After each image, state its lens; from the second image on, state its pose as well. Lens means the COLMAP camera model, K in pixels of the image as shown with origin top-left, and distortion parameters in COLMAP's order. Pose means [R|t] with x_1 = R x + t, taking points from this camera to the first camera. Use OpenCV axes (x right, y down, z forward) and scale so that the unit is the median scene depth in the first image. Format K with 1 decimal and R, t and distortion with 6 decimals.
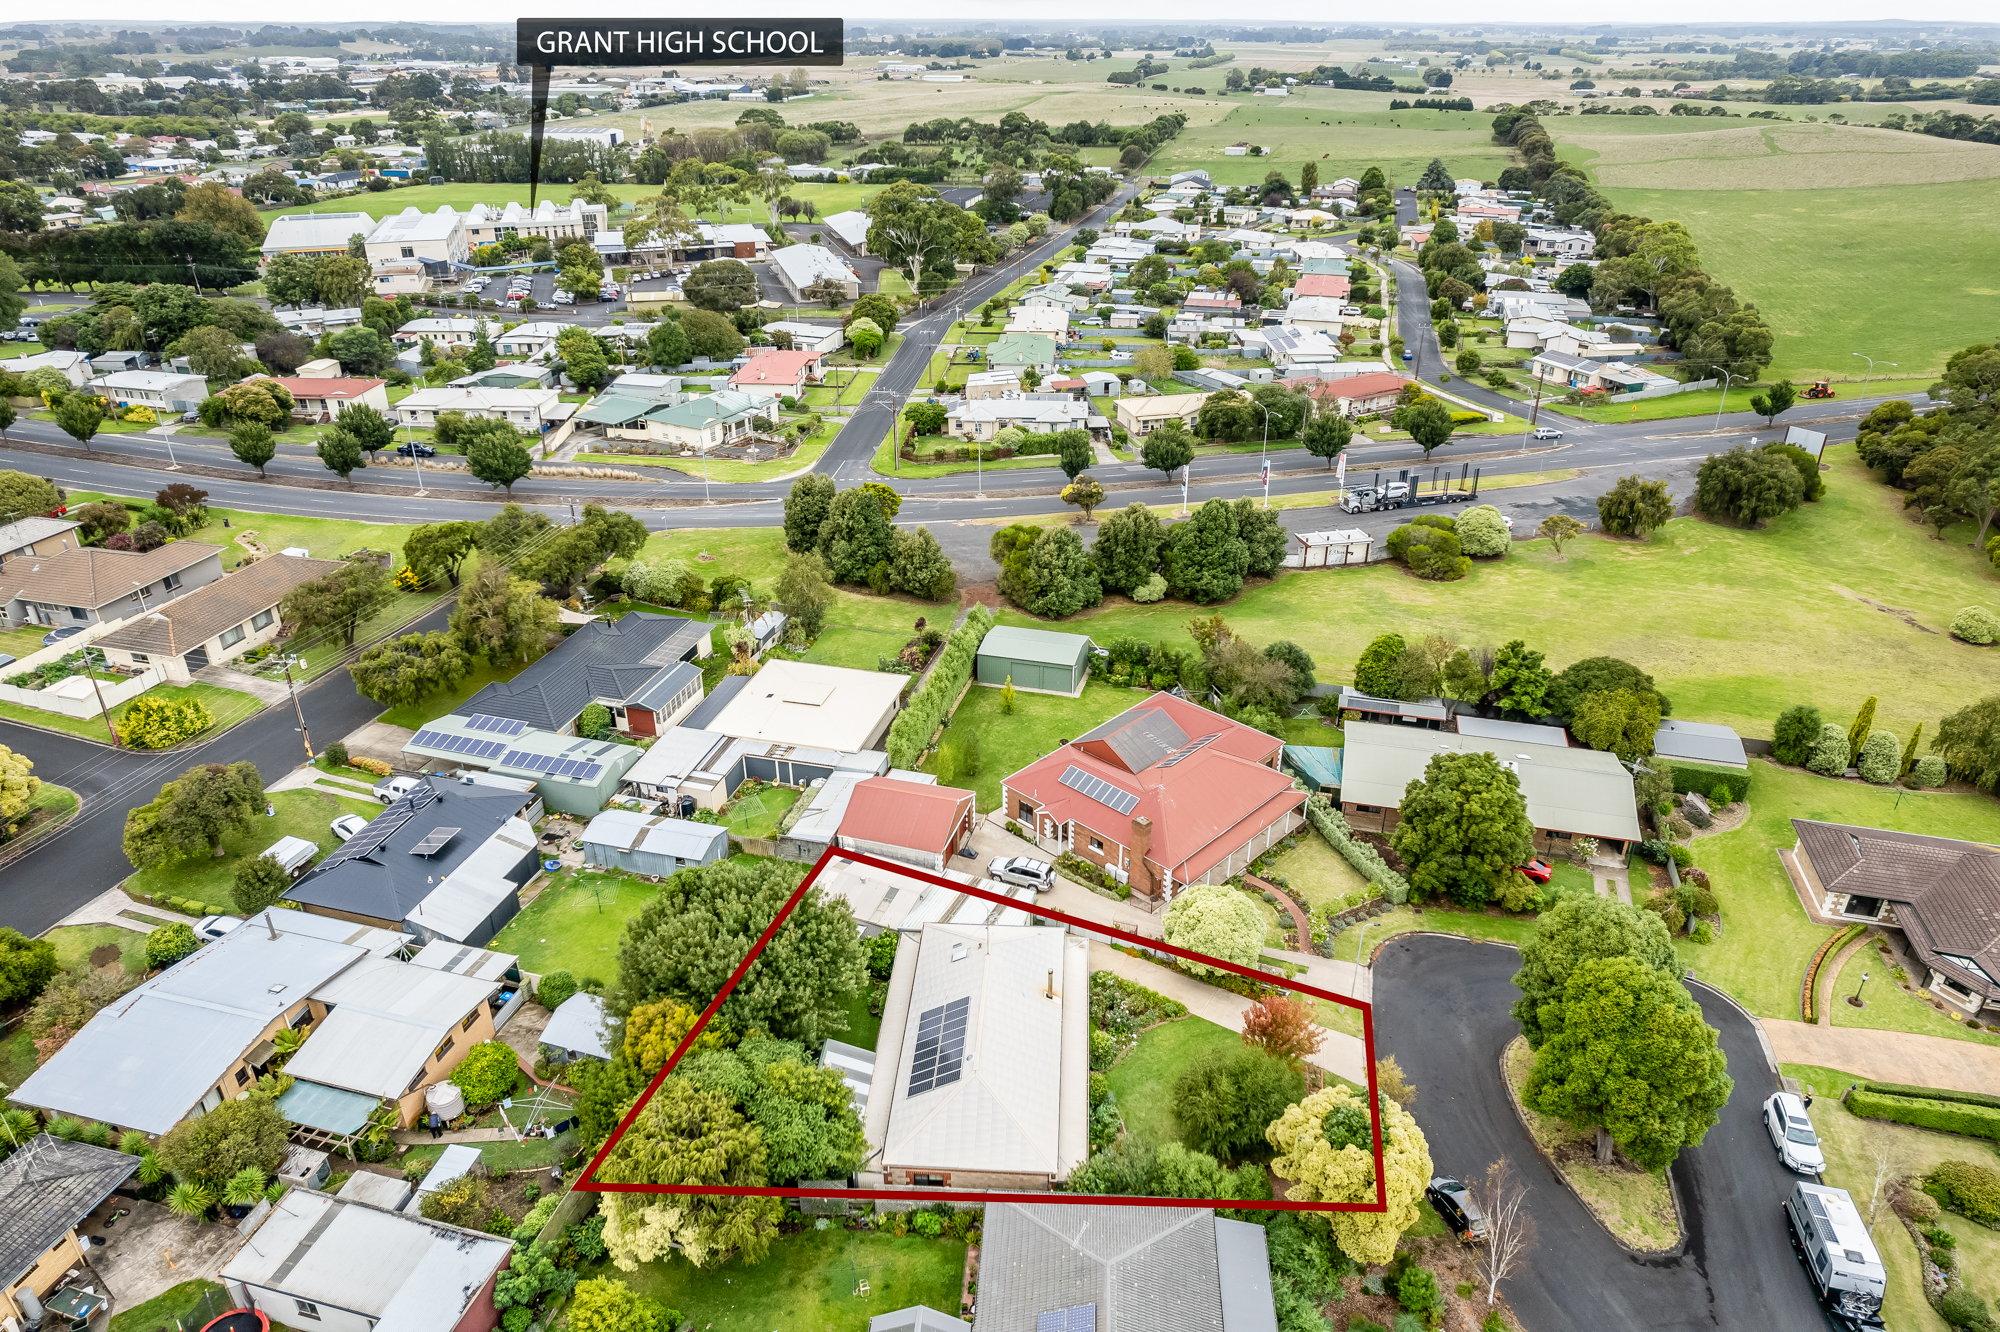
lens RADIAL K [[1264.8, 0, 1004.2], [0, 1264.8, 694.6], [0, 0, 1]] dist [-0.068114, 0.059897]
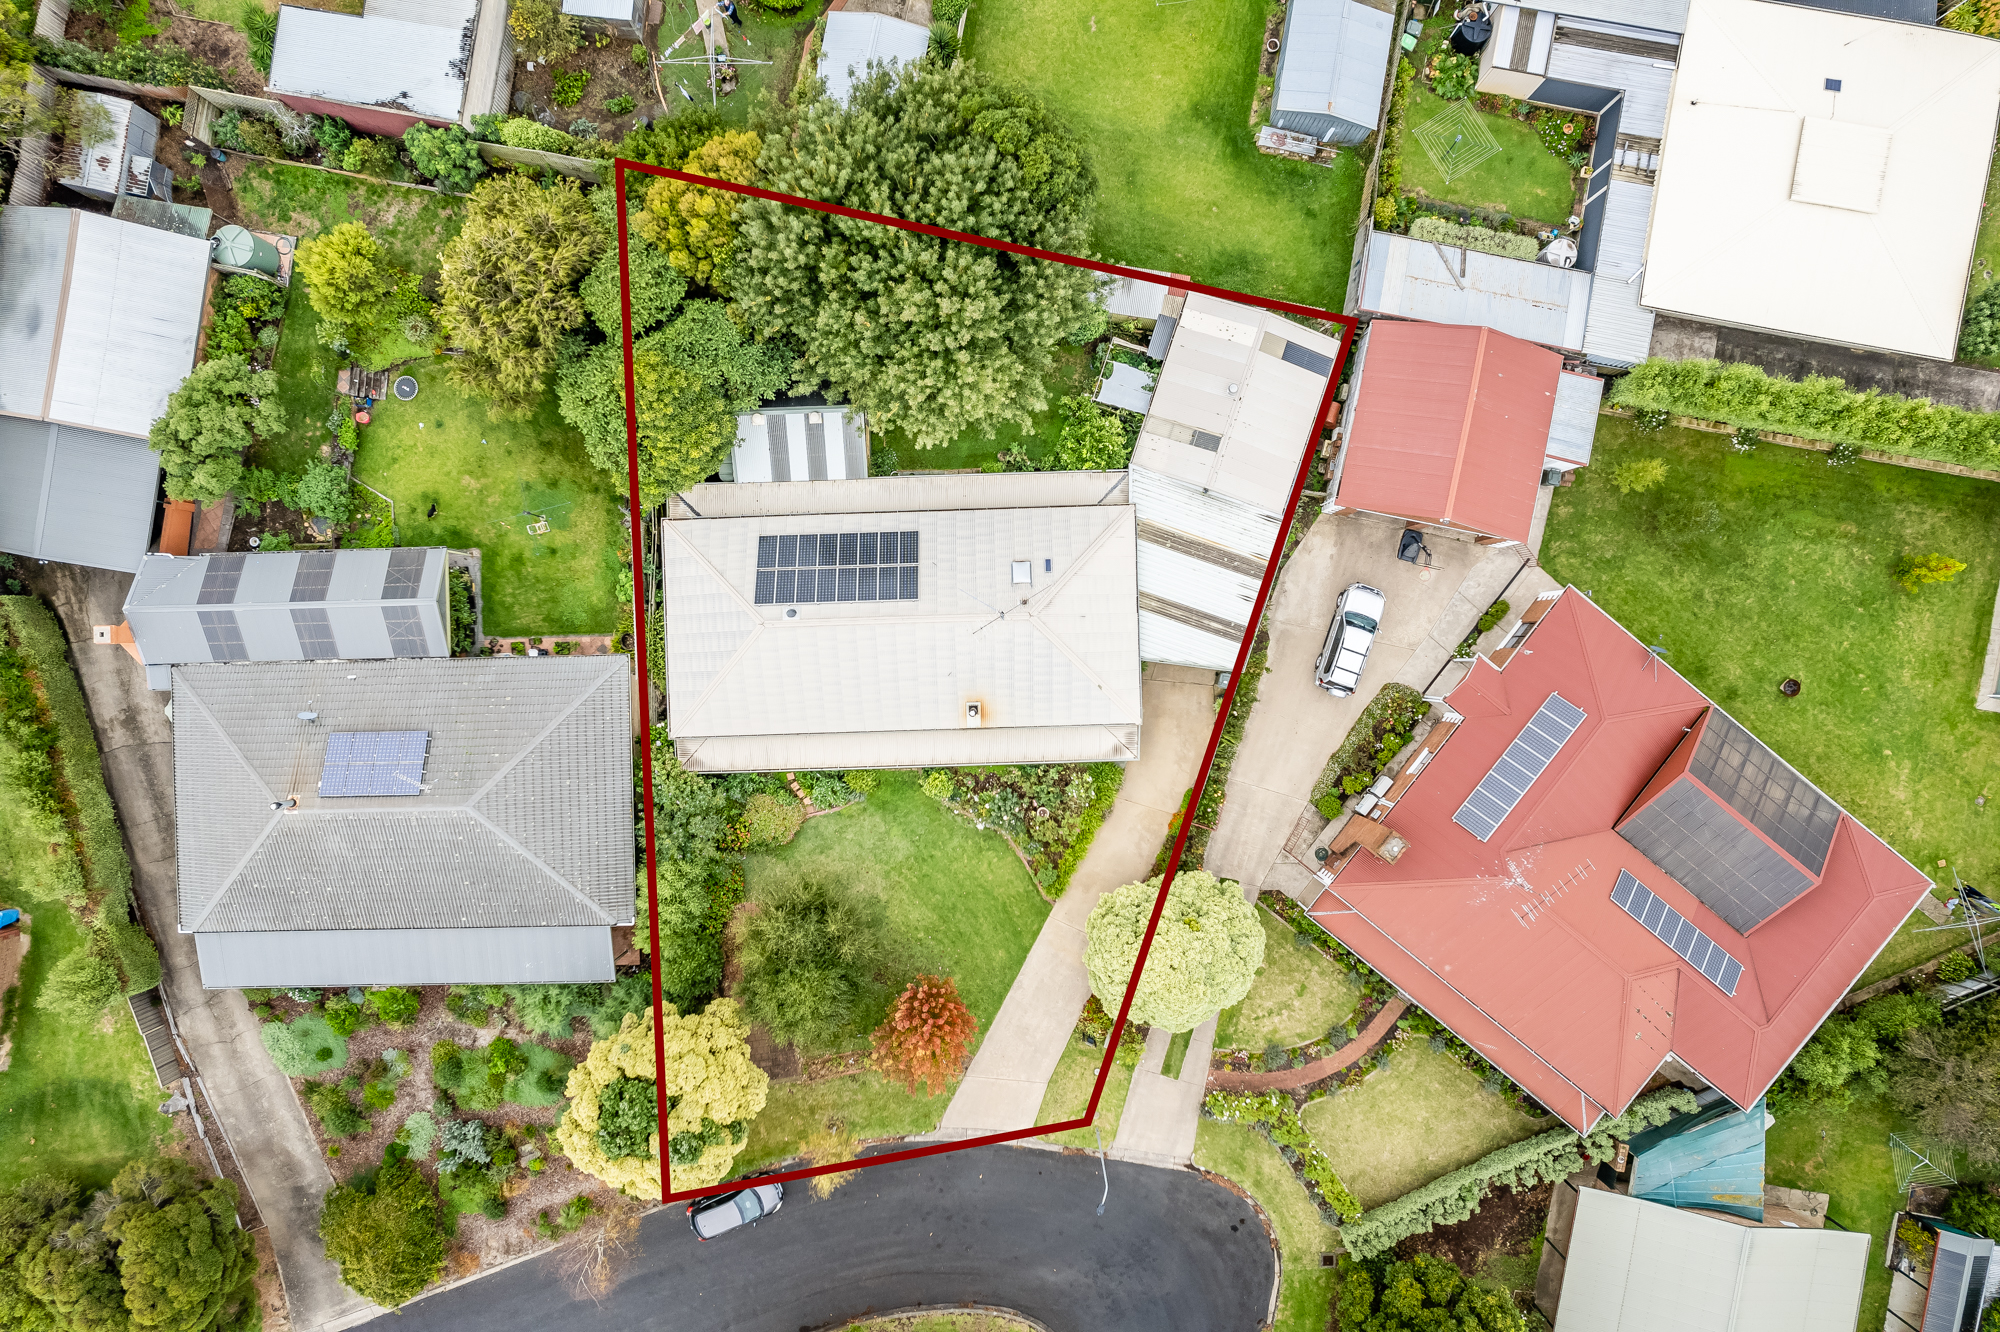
lens RADIAL K [[1264.8, 0, 1004.2], [0, 1264.8, 694.6], [0, 0, 1]] dist [-0.068114, 0.059897]
pose [[0.084640, 0.996246, 0.018168, 0.014008], [-0.477890, 0.024588, 0.878075, -0.303838], [0.874332, -0.083003, 0.478178, 0.550347]]
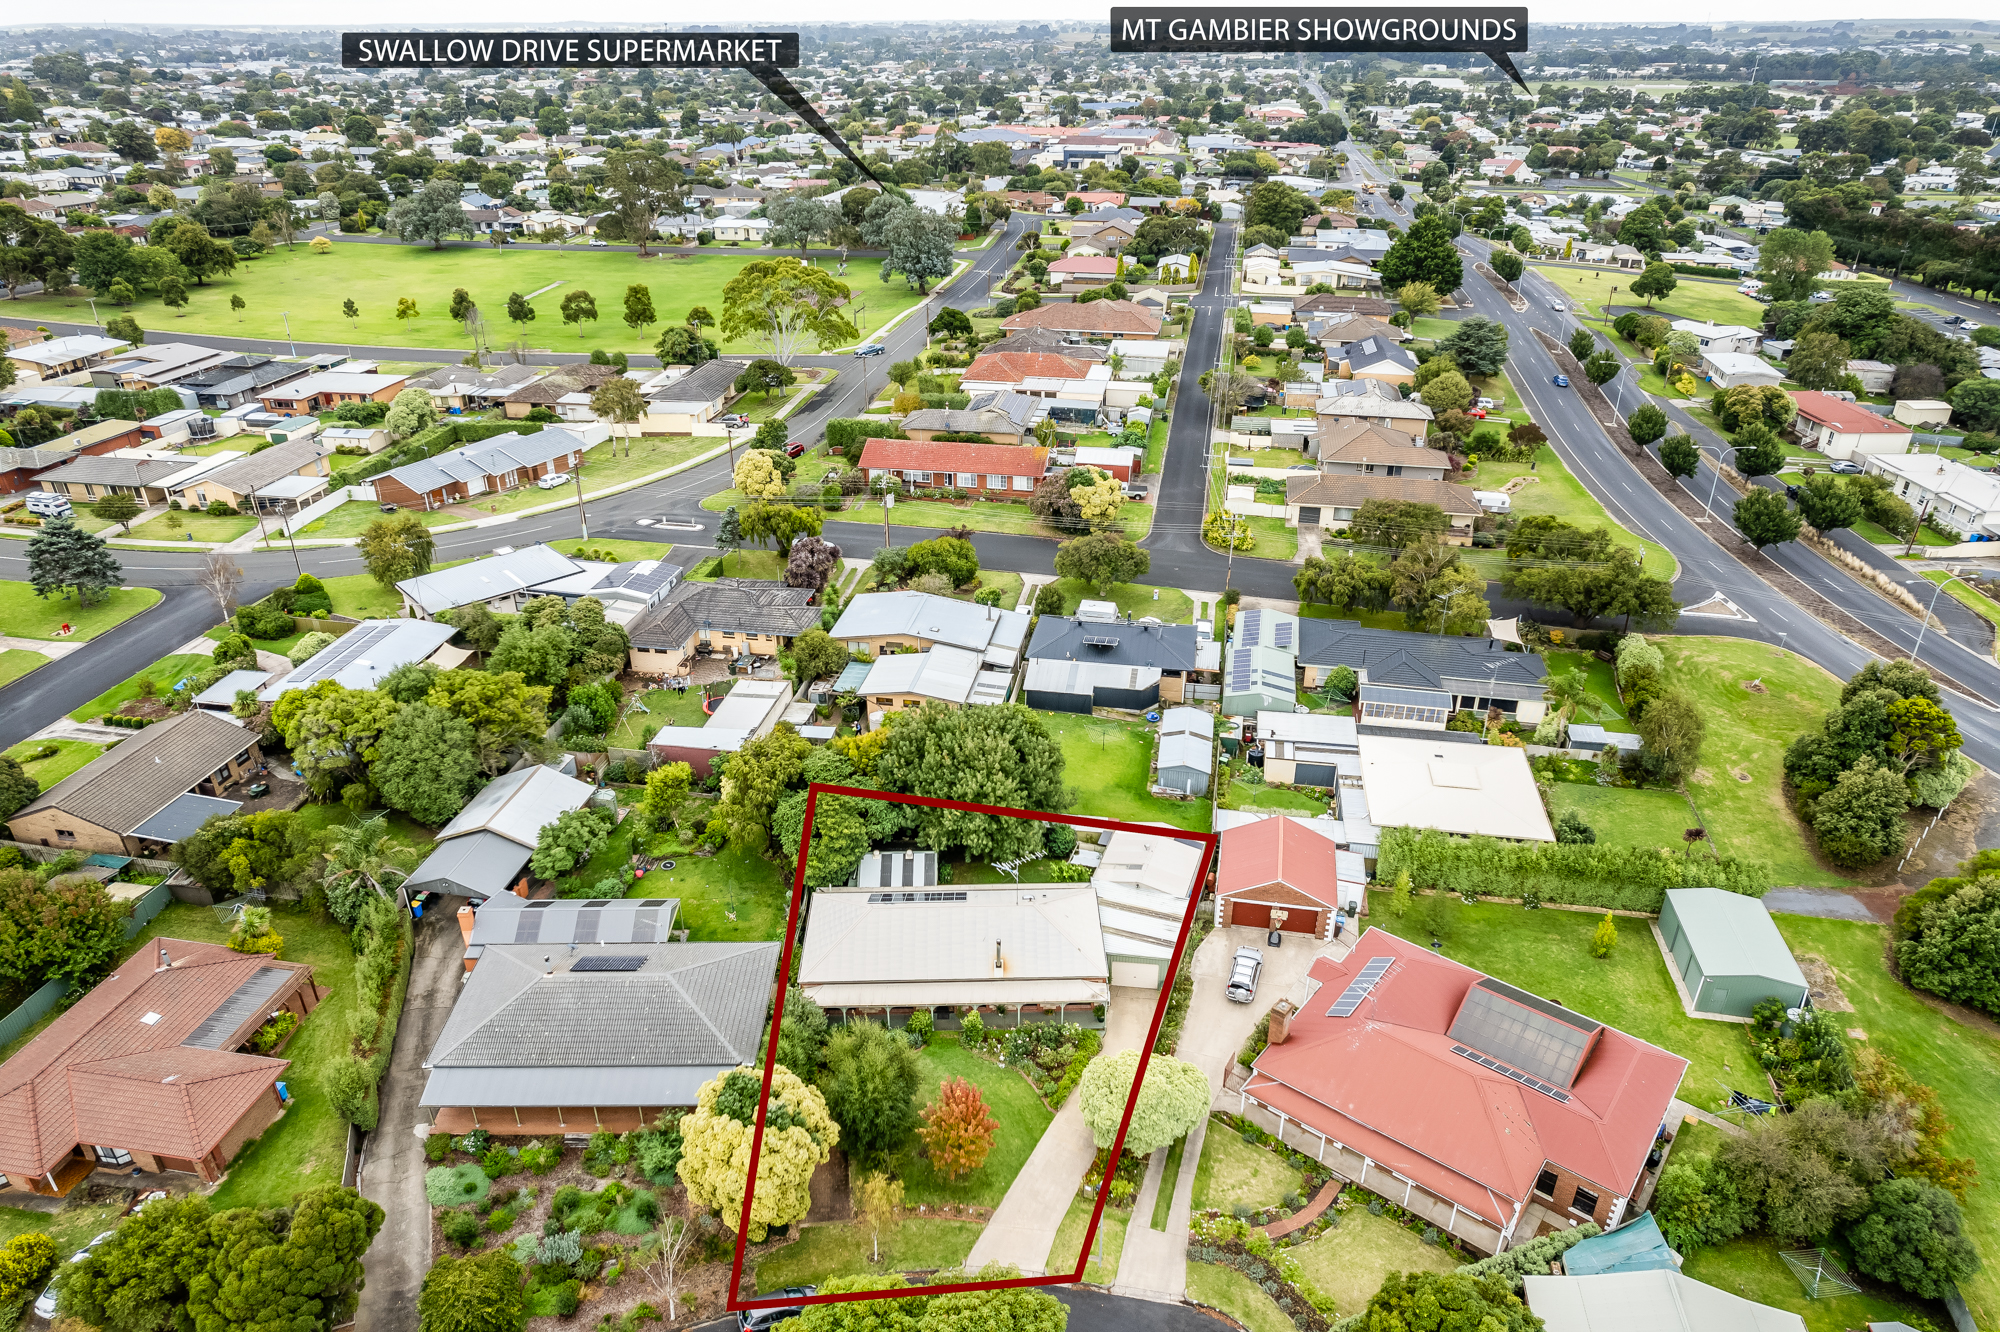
lens RADIAL K [[1264.8, 0, 1004.2], [0, 1264.8, 694.6], [0, 0, 1]] dist [-0.068114, 0.059897]
pose [[0.080943, 0.478931, -0.874113, 0.690613], [-0.475424, 0.789347, 0.388463, -0.289473], [0.876025, 0.384131, 0.291587, 0.486233]]
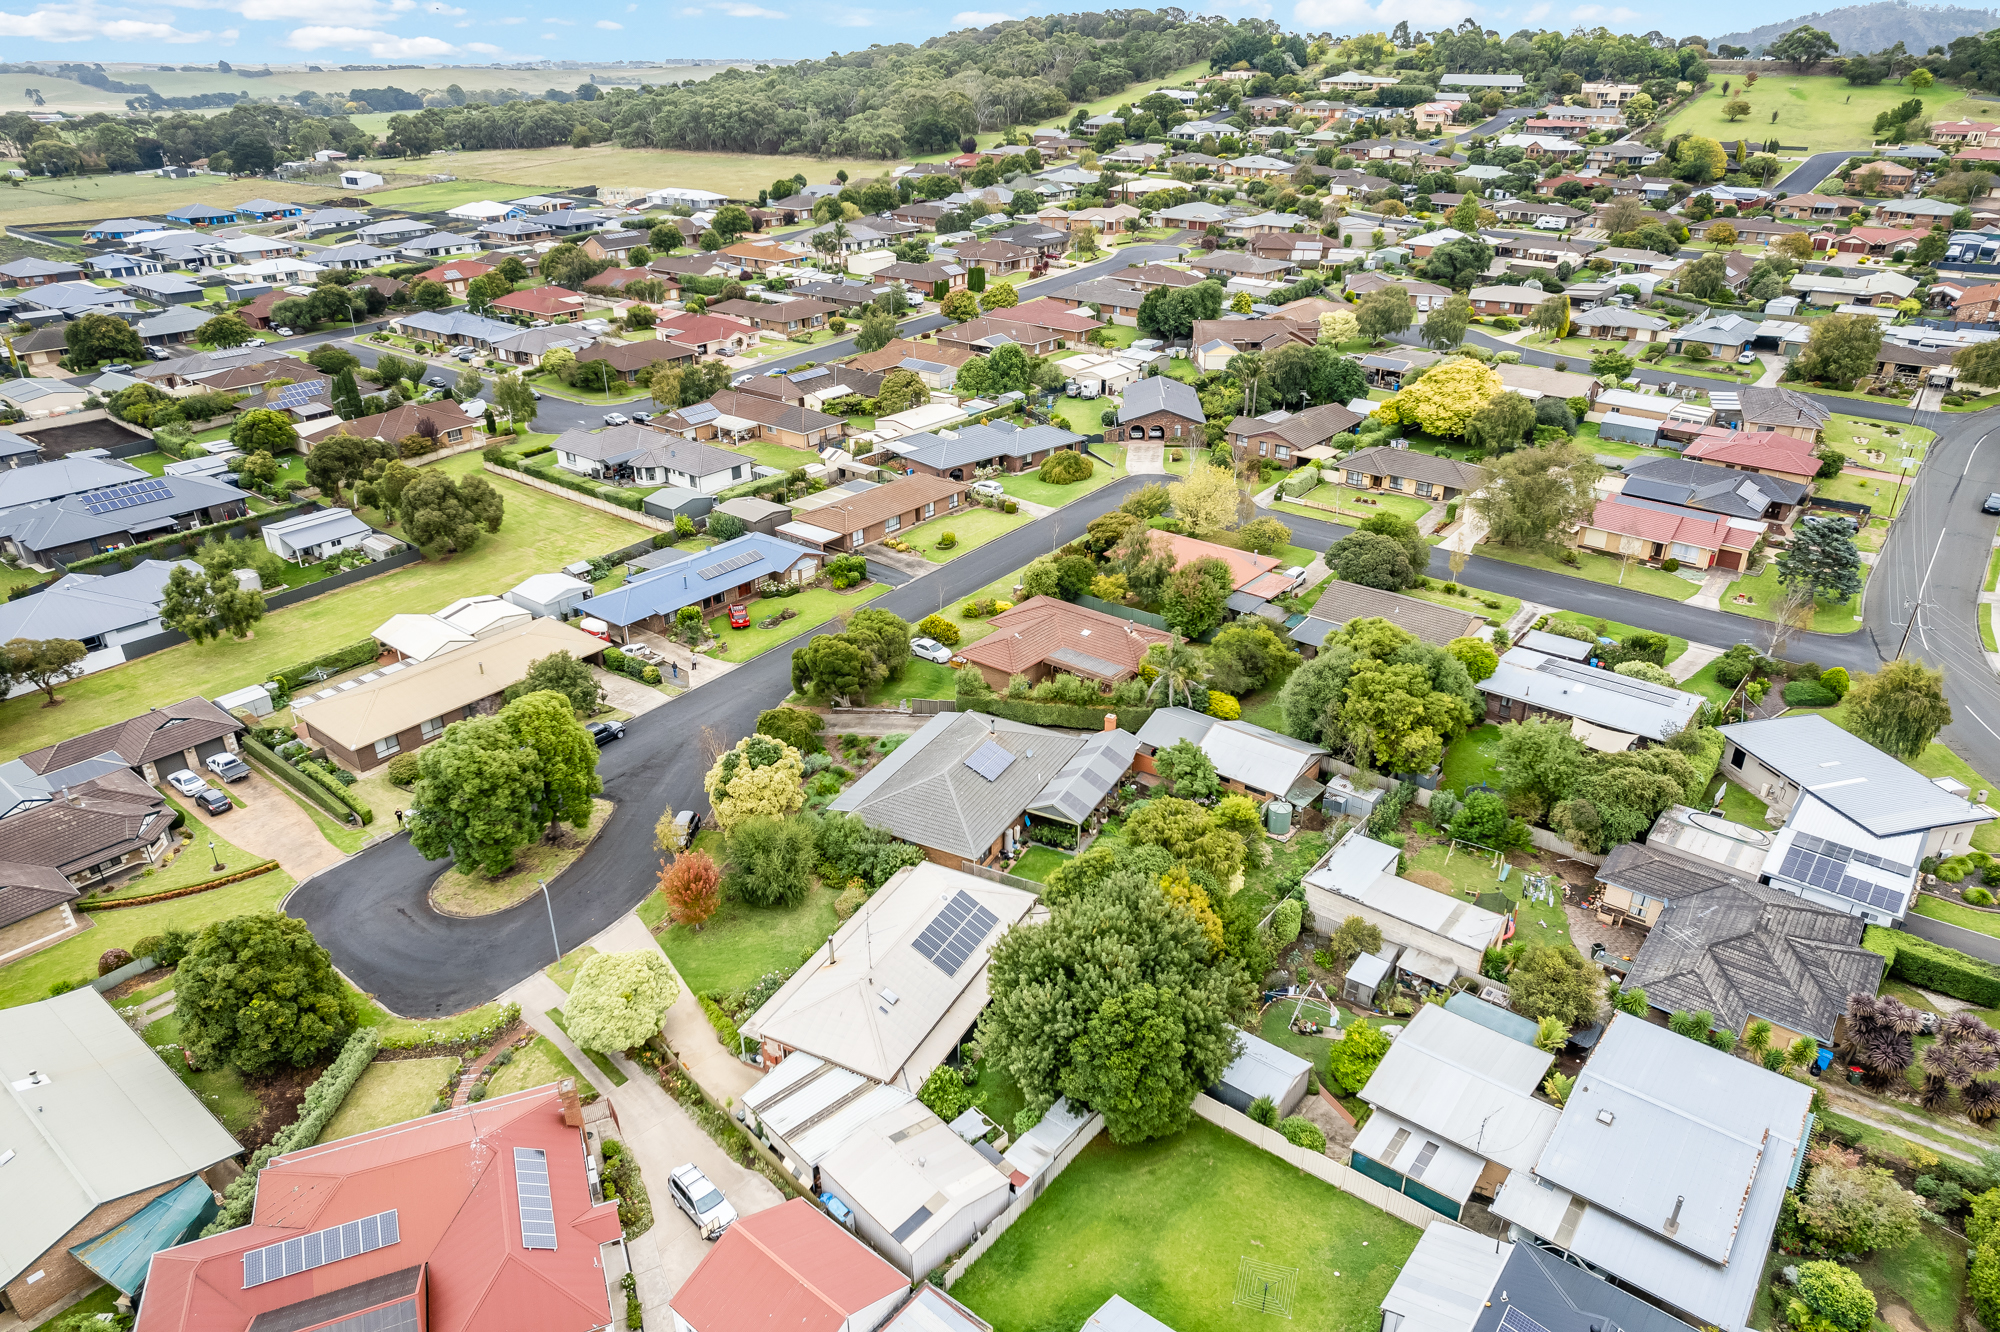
lens RADIAL K [[1264.8, 0, 1004.2], [0, 1264.8, 694.6], [0, 0, 1]] dist [-0.068114, 0.059897]
pose [[-0.915429, -0.181735, 0.359113, -0.346901], [0.195757, 0.578560, 0.791800, -0.560449], [-0.351666, 0.795135, -0.494055, 1.037396]]
